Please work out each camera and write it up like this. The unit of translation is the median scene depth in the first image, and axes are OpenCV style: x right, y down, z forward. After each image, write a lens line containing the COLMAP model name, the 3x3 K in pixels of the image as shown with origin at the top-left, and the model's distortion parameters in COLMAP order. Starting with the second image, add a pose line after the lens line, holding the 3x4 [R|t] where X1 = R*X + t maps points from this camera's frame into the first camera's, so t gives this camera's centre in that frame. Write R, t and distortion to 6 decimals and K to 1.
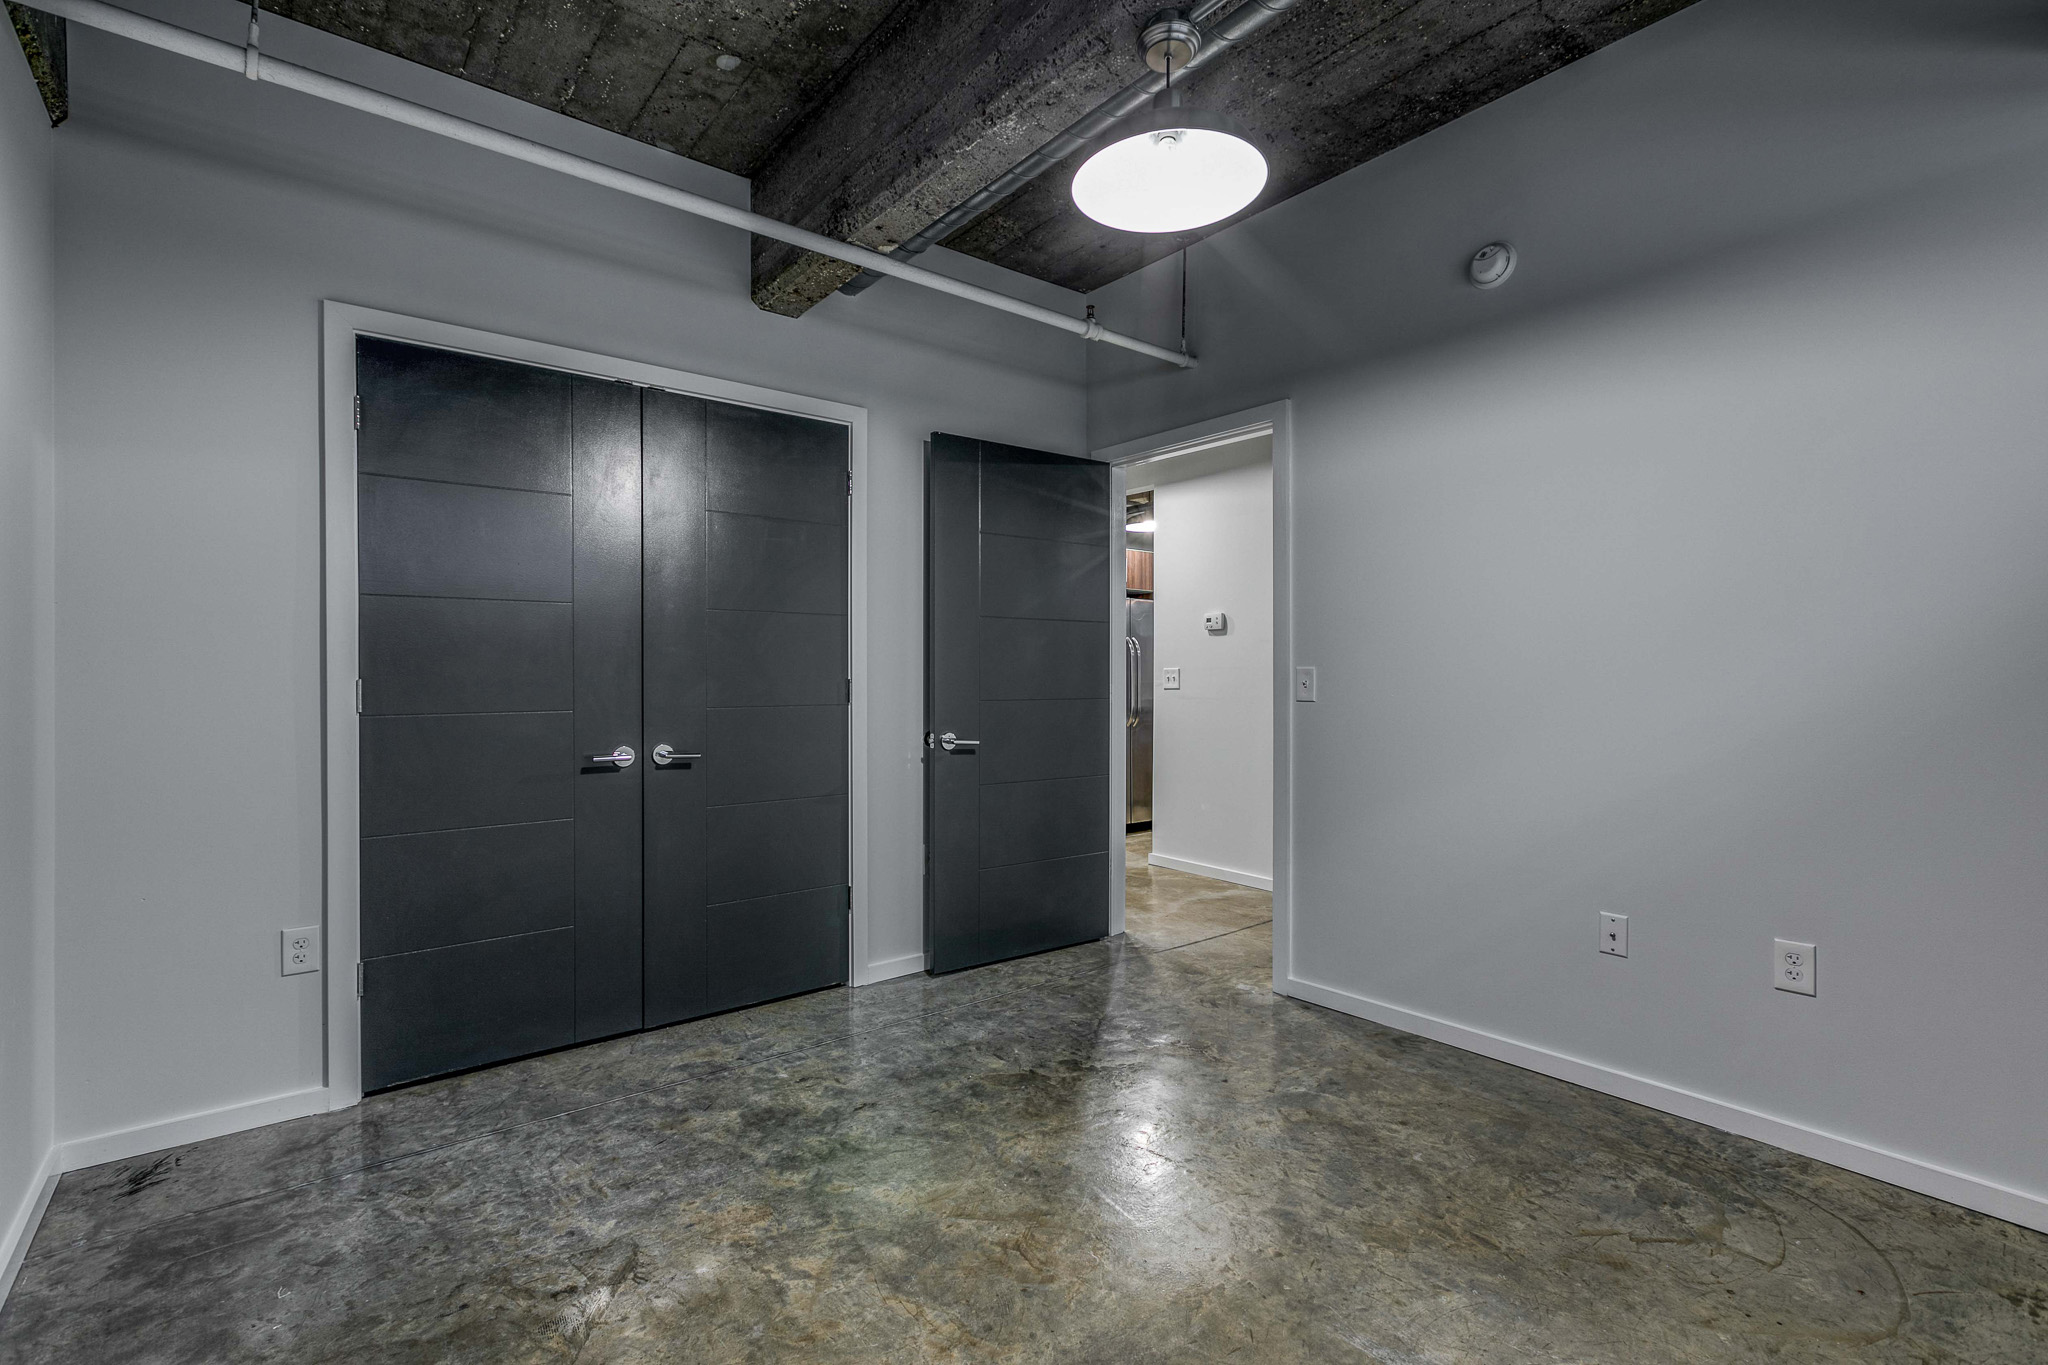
lens RADIAL K [[927.5, 0, 985.6], [0, 927.5, 686.8], [0, 0, 1]] dist [0.000082, -0.000597]
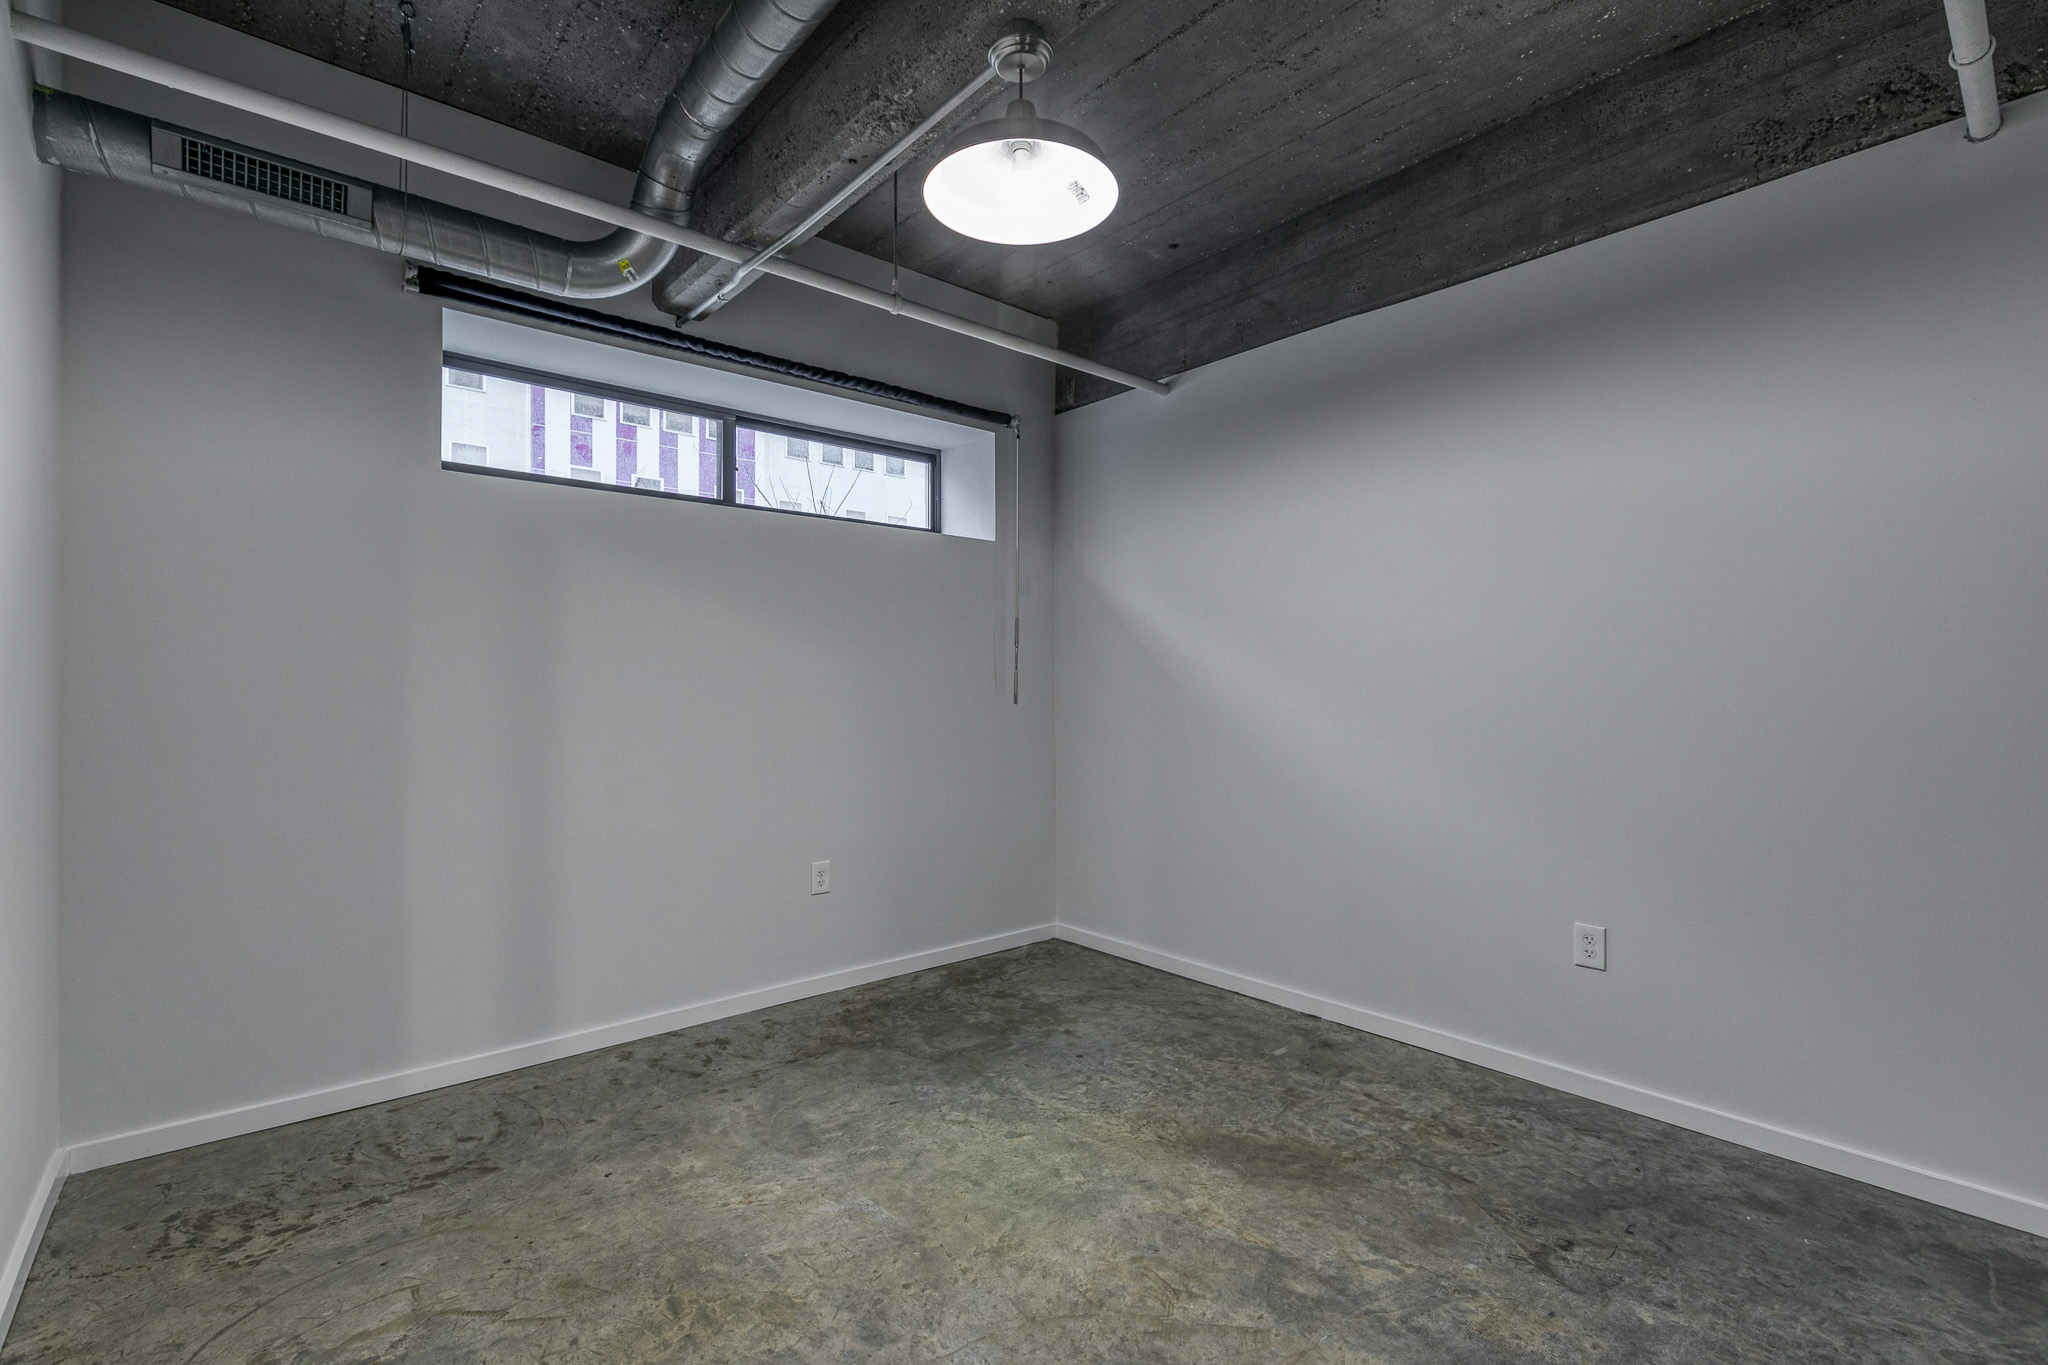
lens RADIAL K [[892.5, 0, 1035.7], [0, 892.5, 687.5], [0, 0, 1]] dist [-0.002512, -0.000335]
pose [[-0.996215, 0.000021, -0.086923, 0.196649], [-0.001156, 0.999908, 0.013490, -0.020448], [0.086915, 0.013540, -0.996124, 1.449184]]
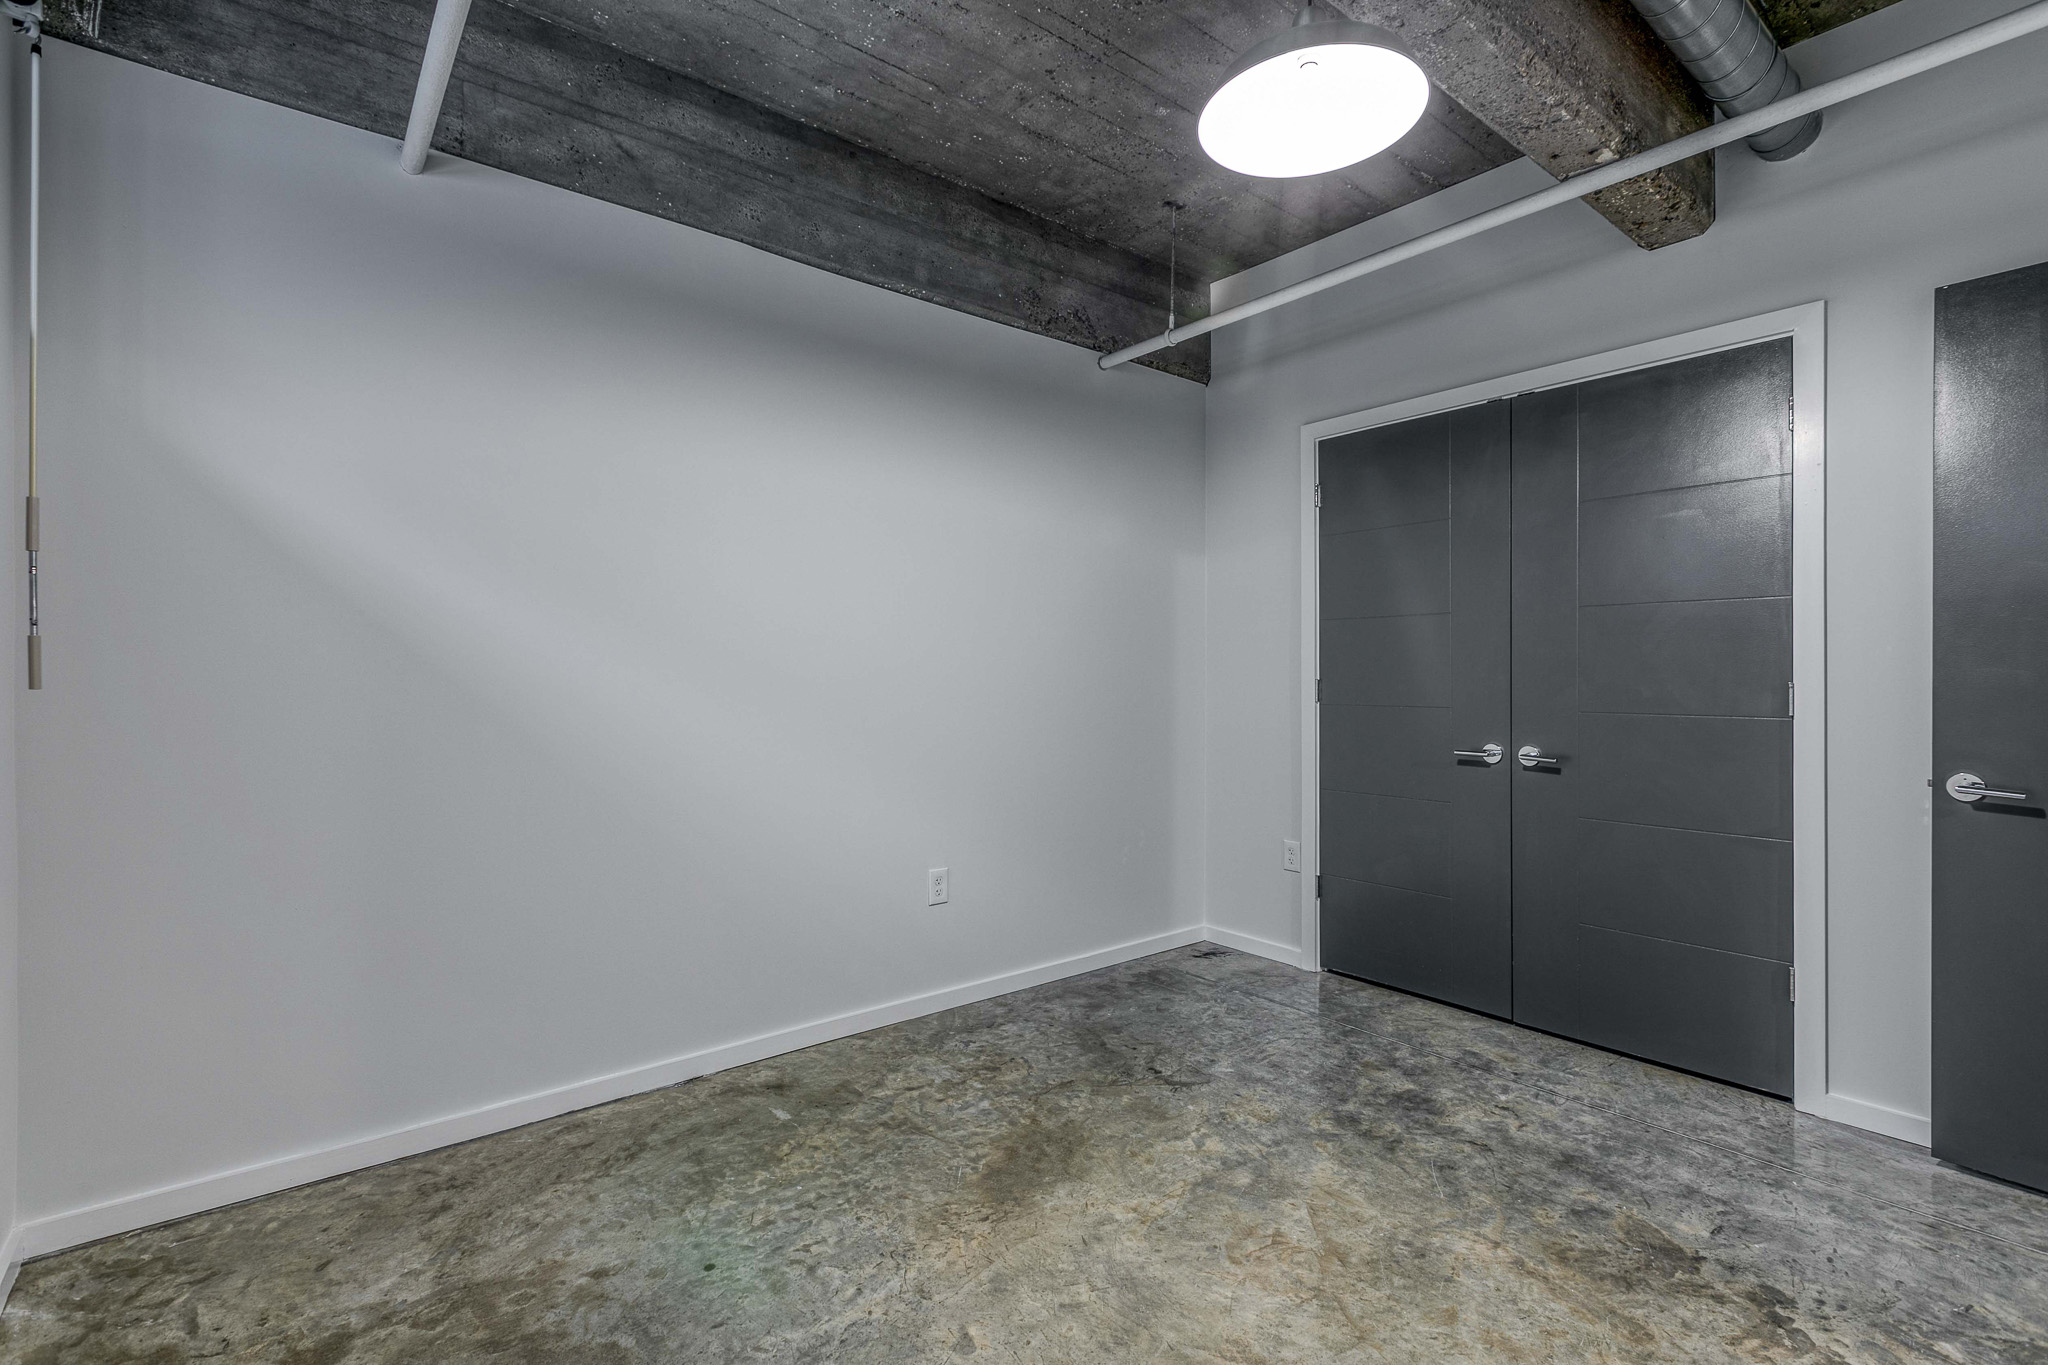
lens RADIAL K [[915.5, 0, 1015.8], [0, 915.5, 692.3], [0, 0, 1]] dist [-0.000109, -0.000502]
pose [[0.018515, 0.019372, -0.999641, 0.779973], [-0.013470, 0.999726, 0.019124, -0.009198], [0.999738, 0.013111, 0.018771, 0.528092]]
